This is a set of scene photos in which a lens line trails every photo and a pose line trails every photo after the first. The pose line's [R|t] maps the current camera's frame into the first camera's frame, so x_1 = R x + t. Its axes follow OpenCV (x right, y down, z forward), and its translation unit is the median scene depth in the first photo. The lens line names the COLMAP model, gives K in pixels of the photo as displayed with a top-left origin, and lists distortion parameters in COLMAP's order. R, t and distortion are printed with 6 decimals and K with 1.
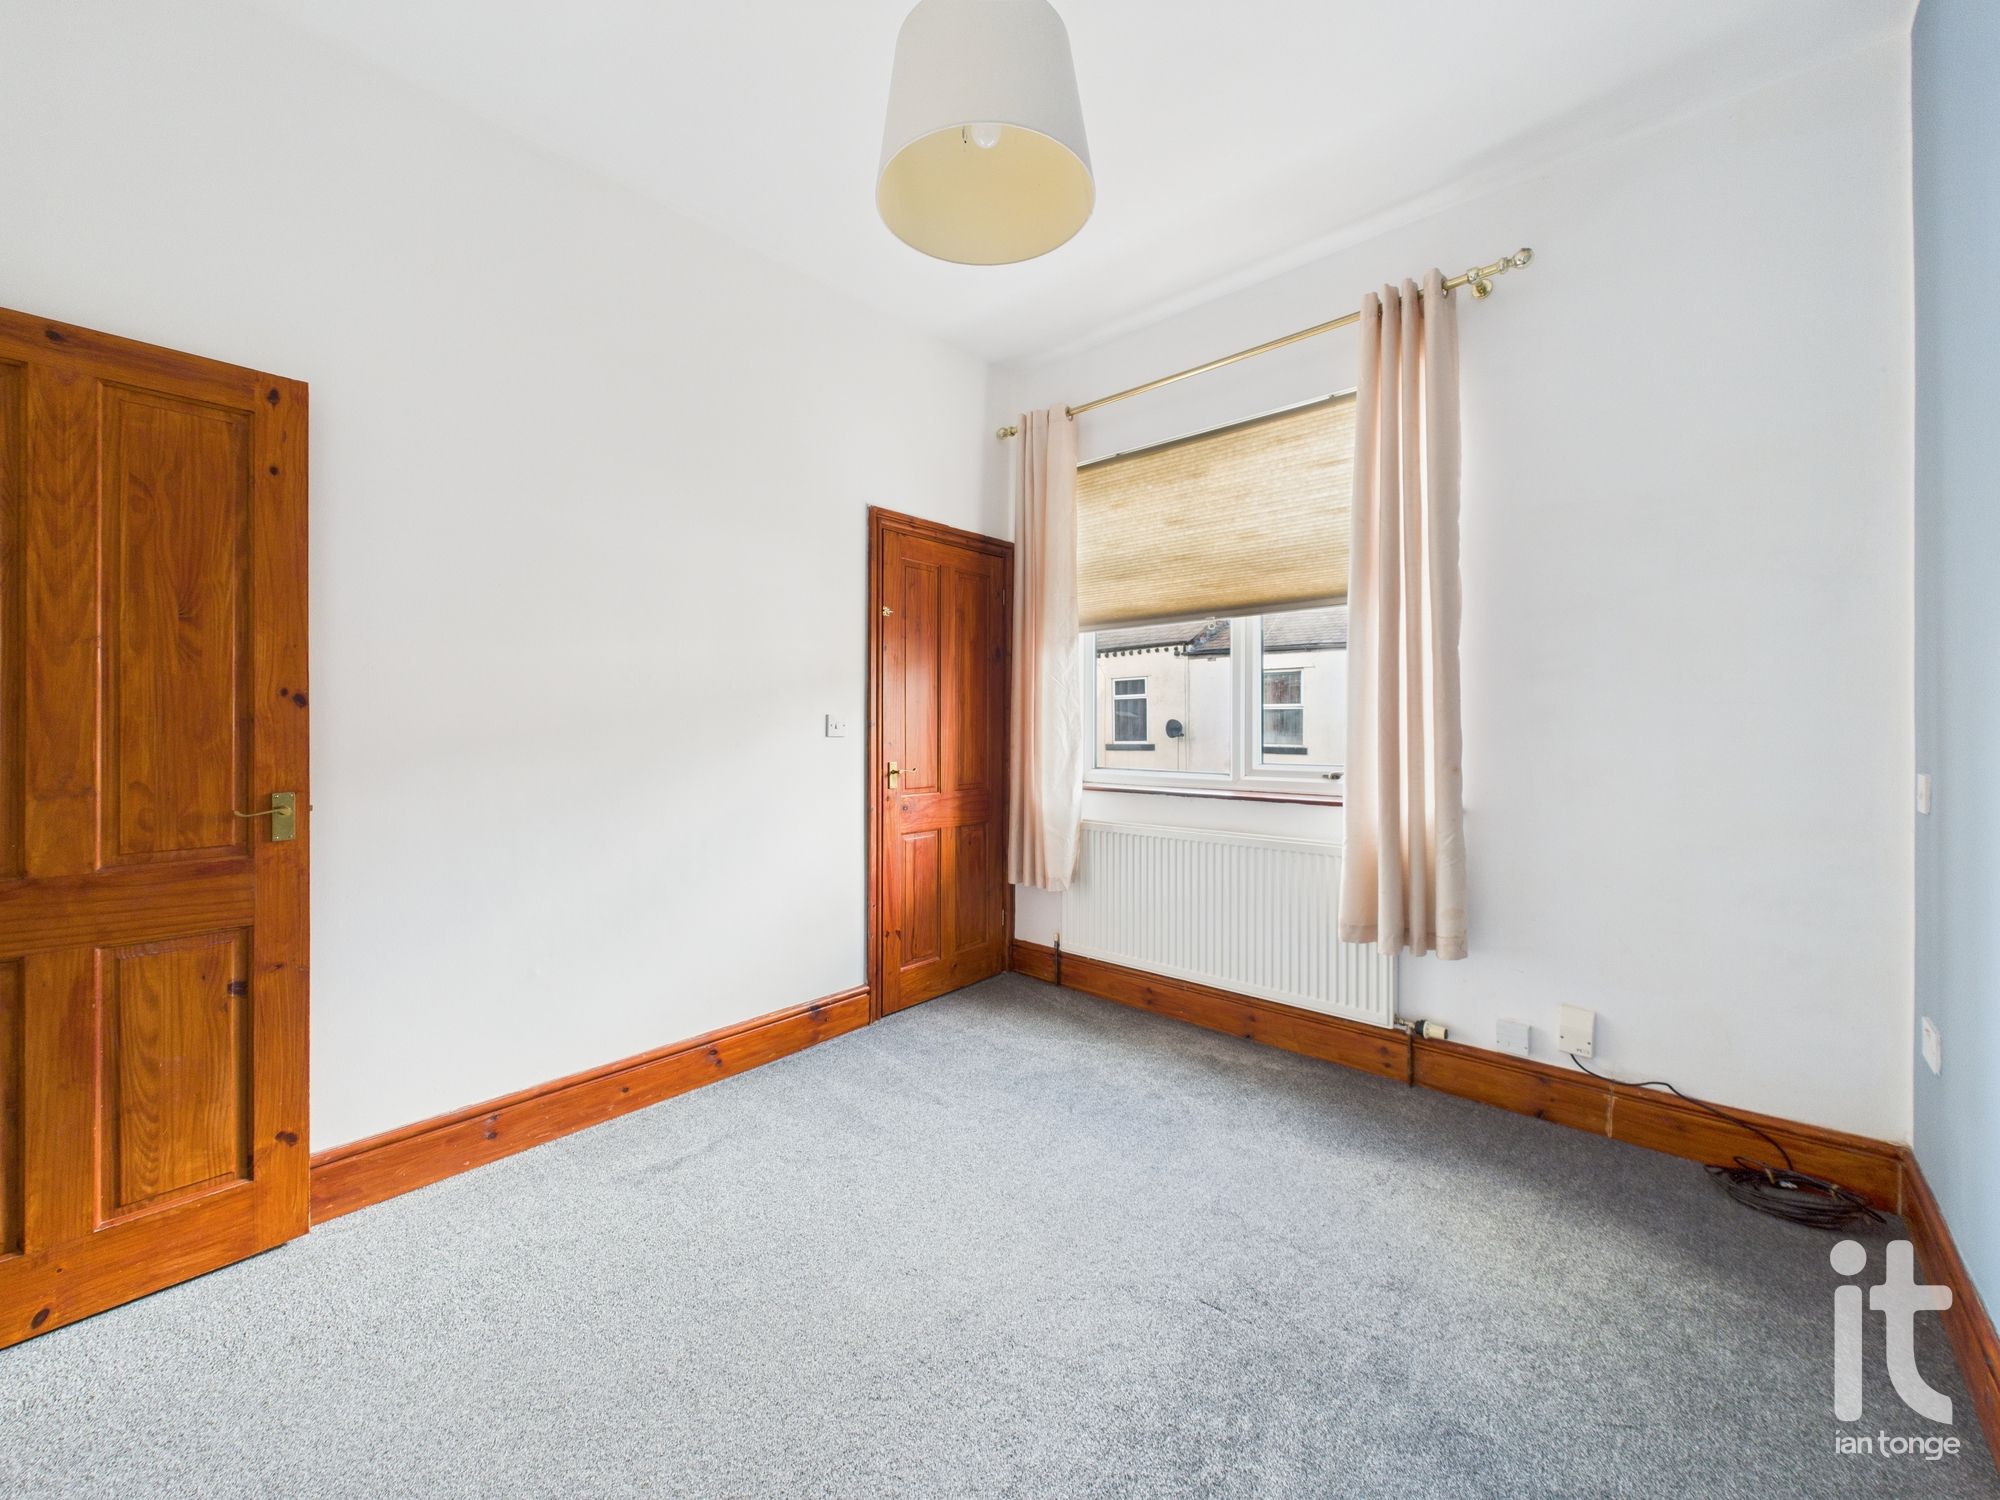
lens RADIAL K [[815.4, 0, 992.7], [0, 815.4, 722.4], [0, 0, 1]] dist [0.001001, 0.000545]
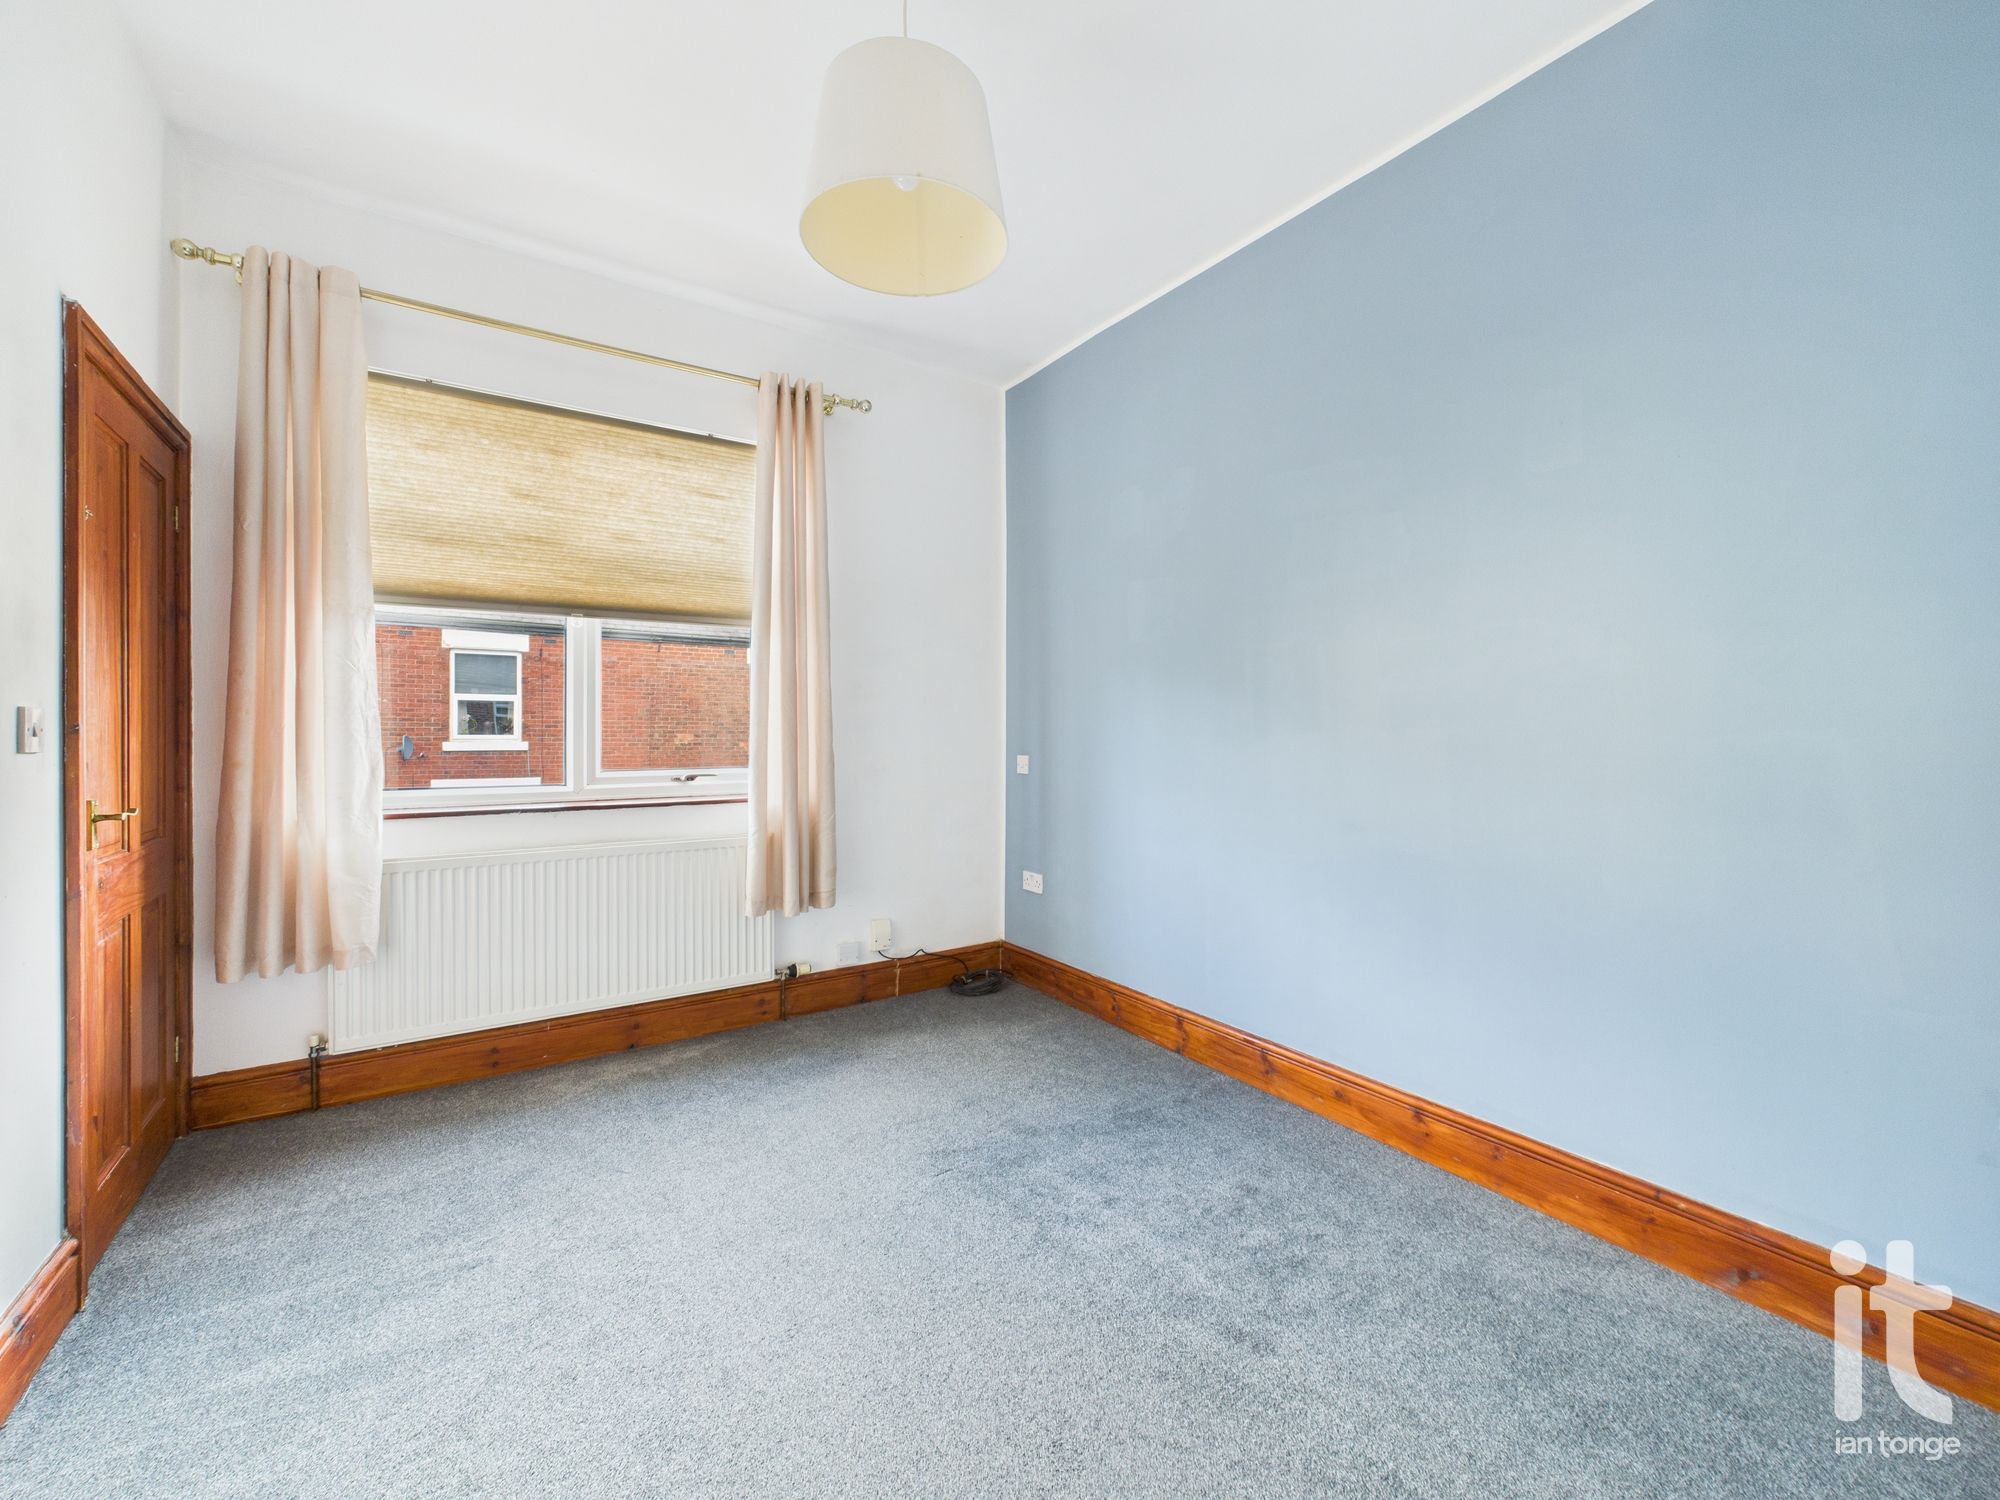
lens RADIAL K [[815.4, 0, 1010.6], [0, 815.4, 736.3], [0, 0, 1]] dist [0.001001, 0.000545]
pose [[0.231774, -0.002611, 0.972766, -0.545312], [-0.004397, 0.999983, 0.003732, 0.003430], [-0.972760, -0.005142, 0.231759, 0.328897]]
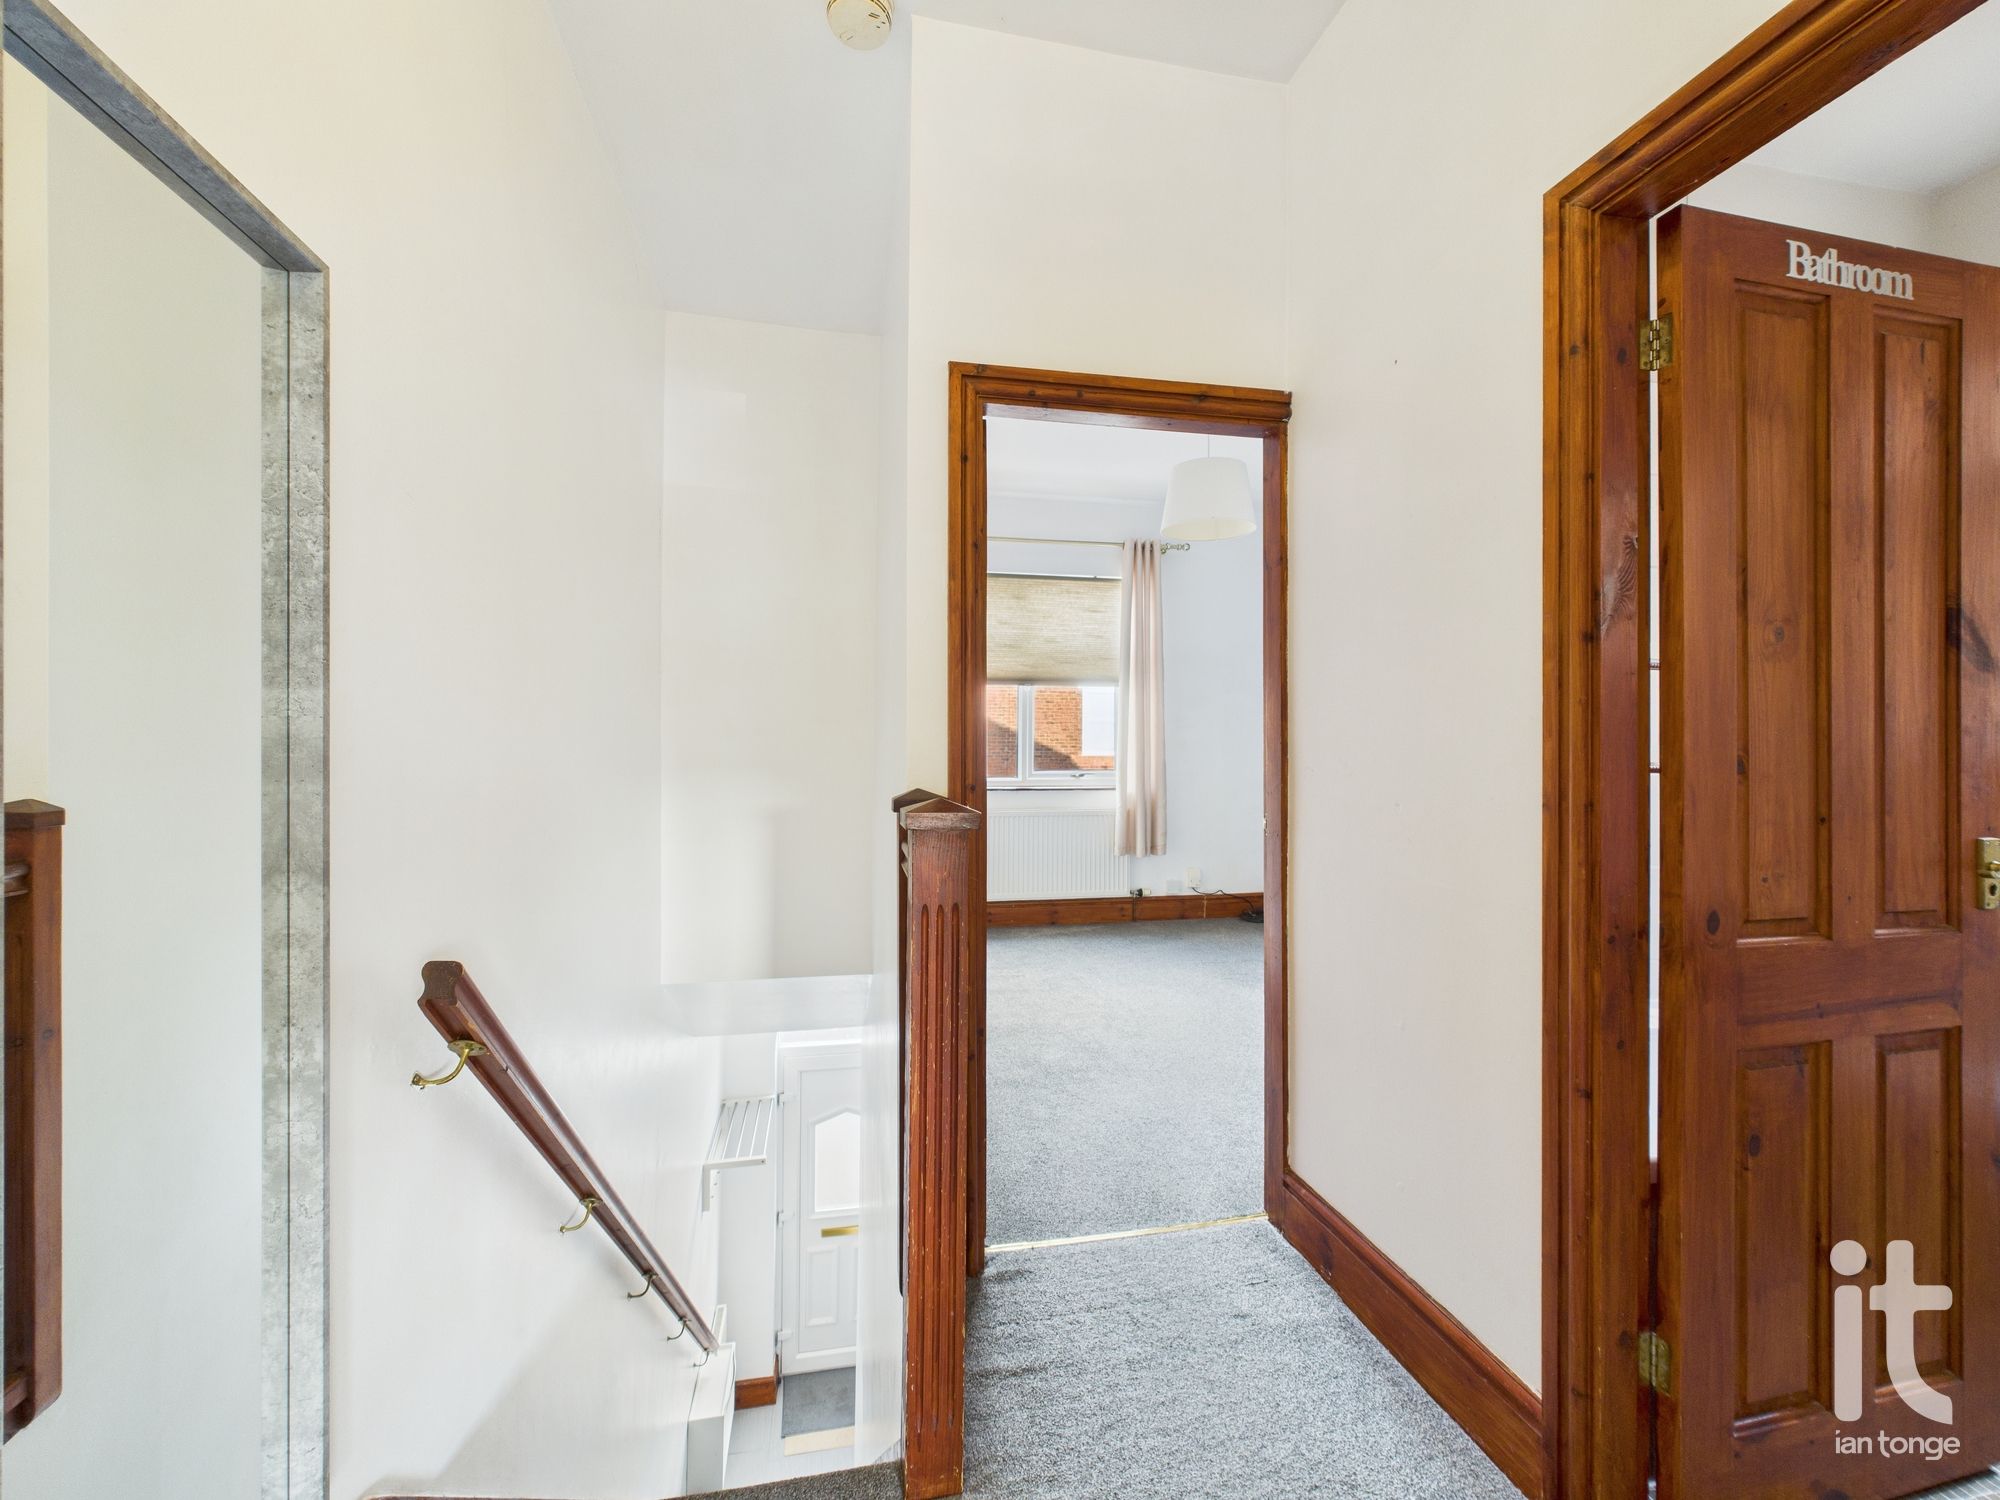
lens RADIAL K [[815.4, 0, 998.2], [0, 815.4, 755.0], [0, 0, 1]] dist [0.001001, 0.000545]
pose [[0.587007, -0.000599, 0.809582, -1.206894], [-0.007711, 0.999950, 0.006331, 0.008061], [-0.809545, -0.009959, 0.586973, 0.057567]]
